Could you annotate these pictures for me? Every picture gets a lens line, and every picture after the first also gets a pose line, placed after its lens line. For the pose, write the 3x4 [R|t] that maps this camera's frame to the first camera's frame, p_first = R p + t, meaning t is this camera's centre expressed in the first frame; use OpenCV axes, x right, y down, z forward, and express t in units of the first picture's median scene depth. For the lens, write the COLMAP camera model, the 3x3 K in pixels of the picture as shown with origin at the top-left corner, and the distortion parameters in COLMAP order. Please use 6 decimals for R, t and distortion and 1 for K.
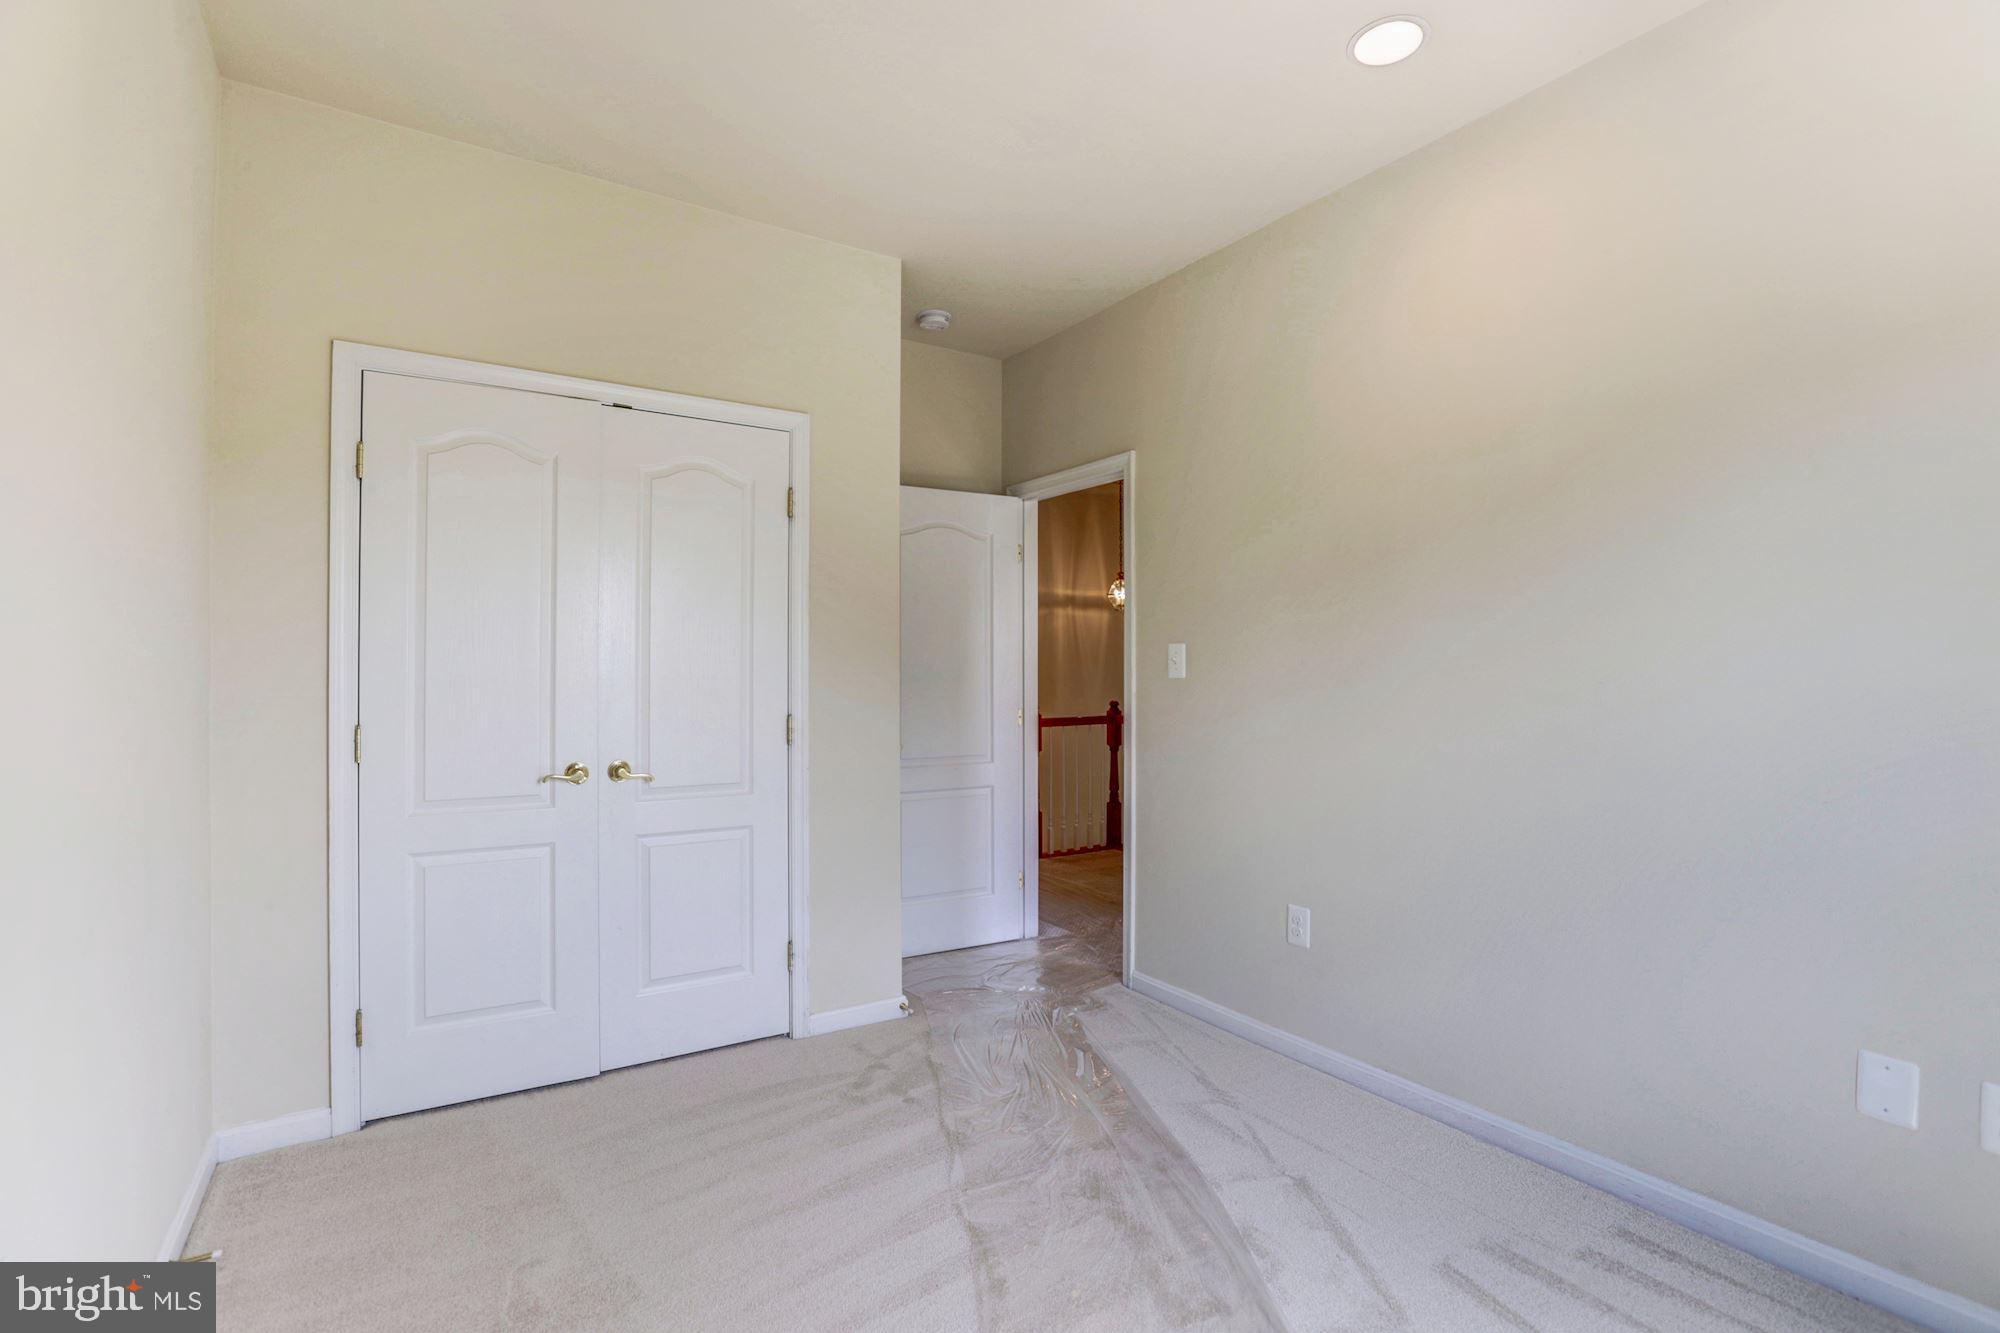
lens RADIAL K [[925.5, 0, 992.7], [0, 925.5, 665.4], [0, 0, 1]] dist [-0.040265, 0.011512]
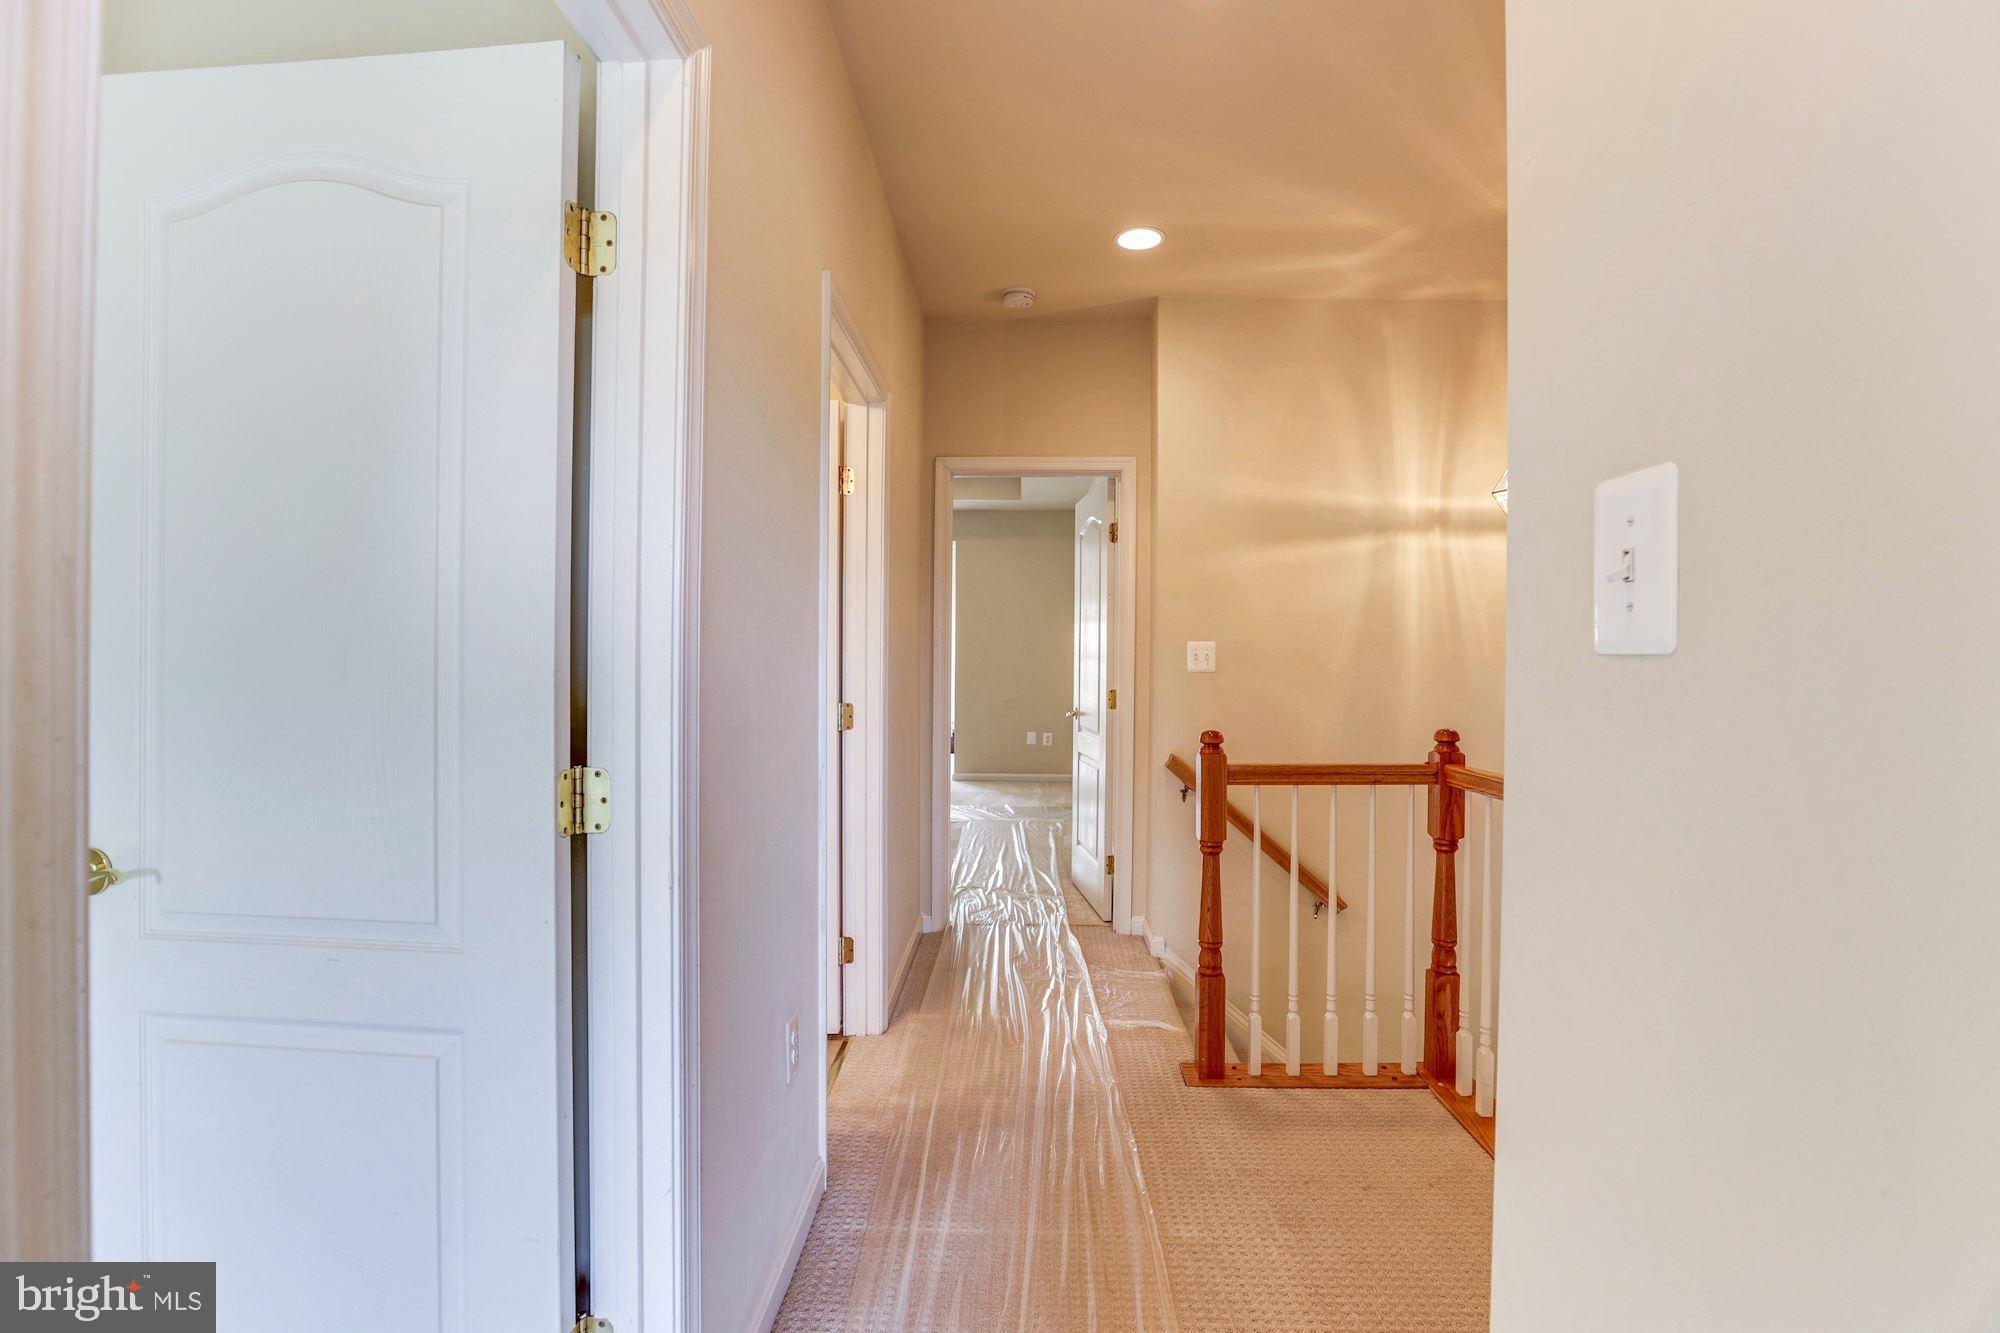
lens RADIAL K [[925.5, 0, 998.6], [0, 925.5, 677.6], [0, 0, 1]] dist [-0.040265, 0.011512]
pose [[0.831545, 0.015682, -0.555236, 0.163650], [-0.005077, 0.999774, 0.020635, 0.005857], [0.555435, -0.014340, 0.831437, 0.464670]]
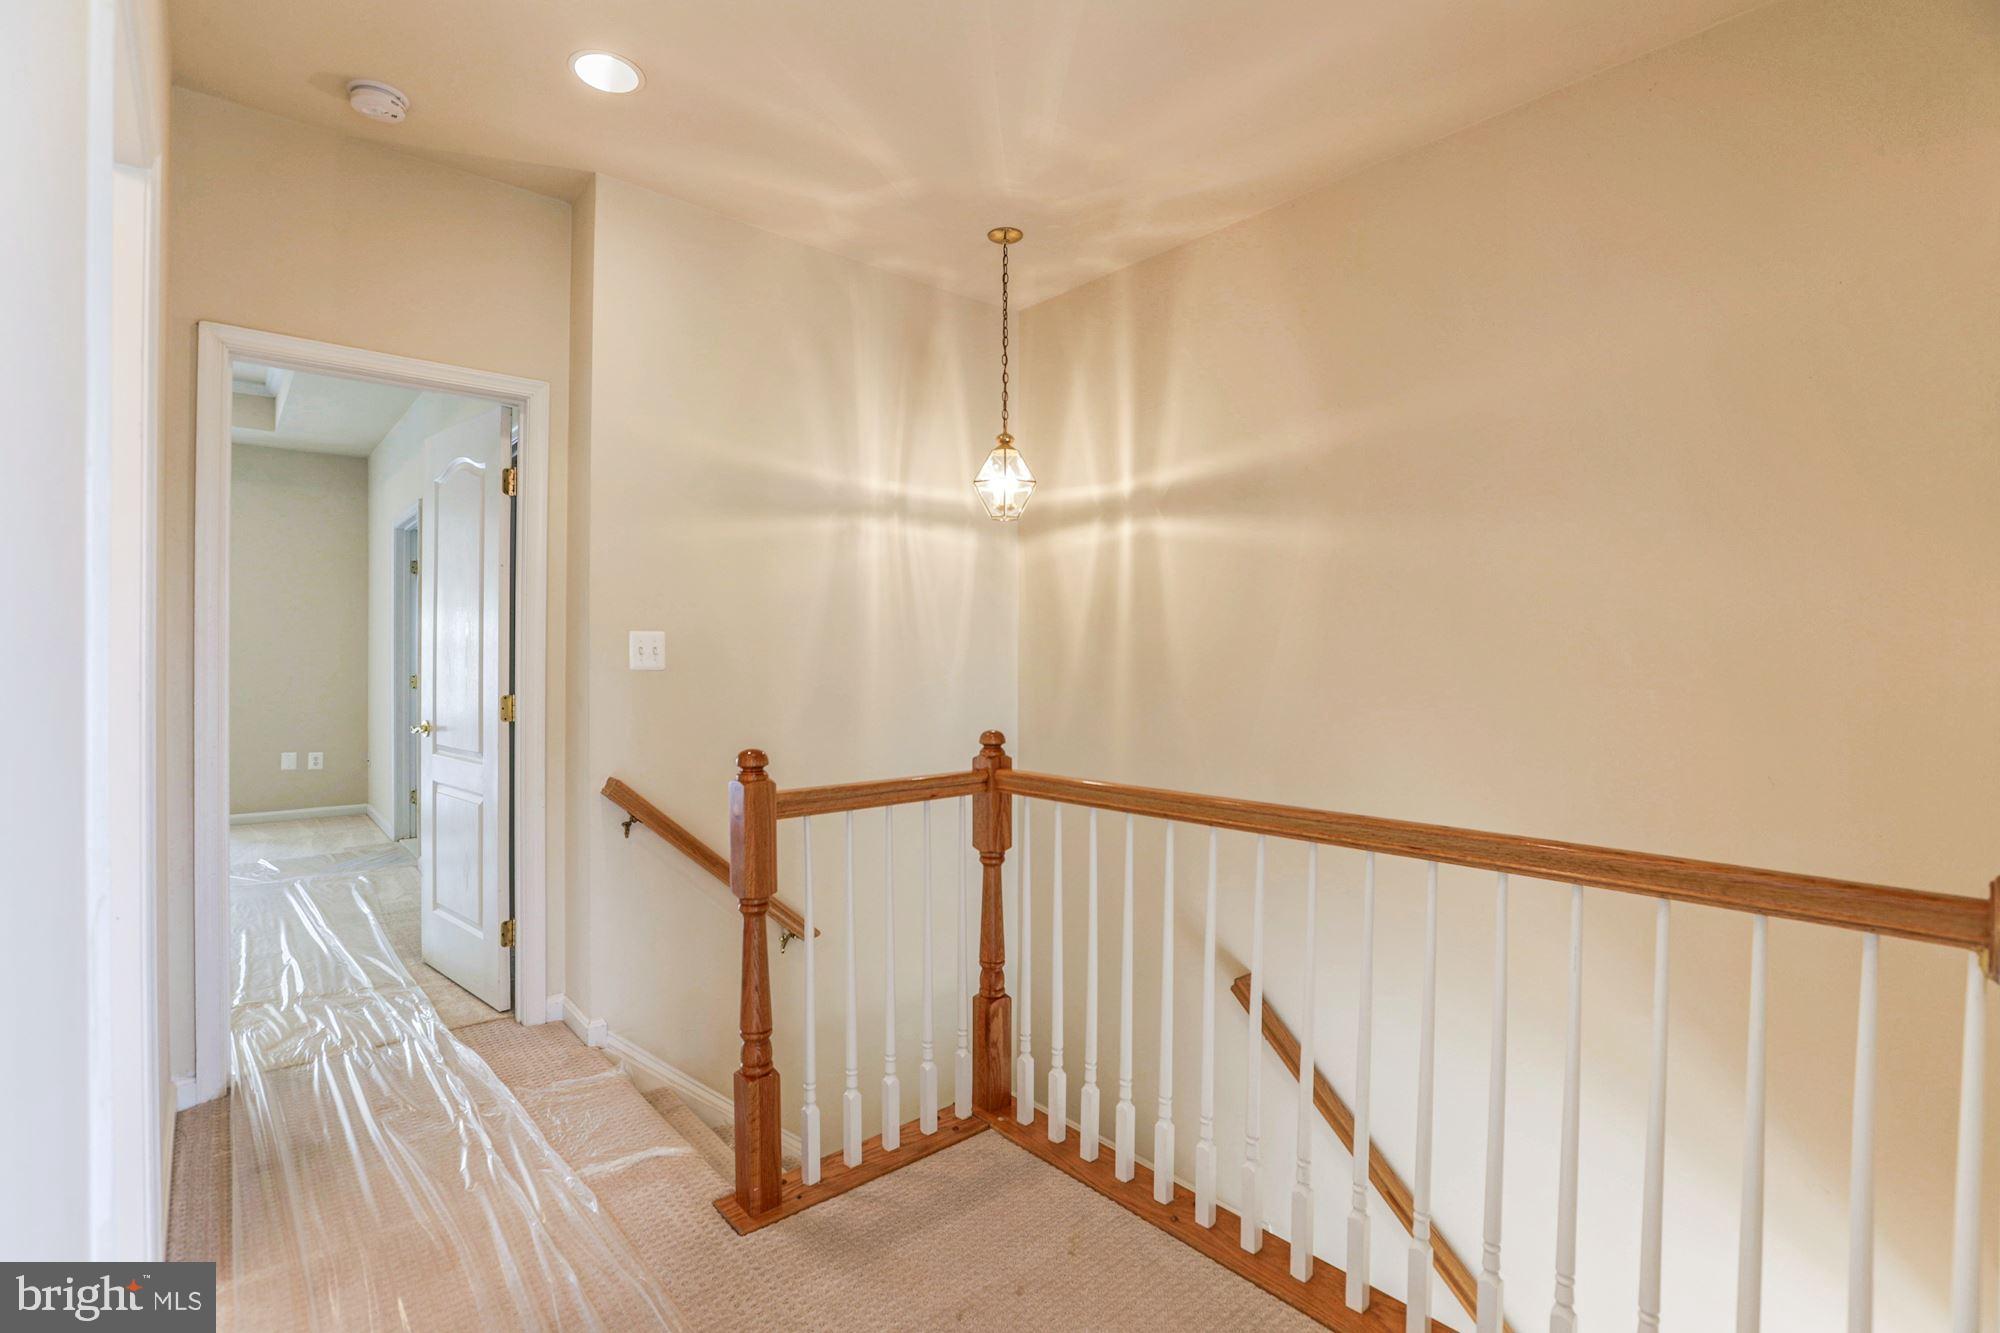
lens RADIAL K [[925.5, 0, 1009.0], [0, 925.5, 670.0], [0, 0, 1]] dist [-0.040265, 0.011512]
pose [[0.986681, 0.001999, 0.162657, 0.064870], [-0.004890, 0.999837, 0.017374, 0.004954], [-0.162596, -0.017938, 0.986530, 0.531063]]
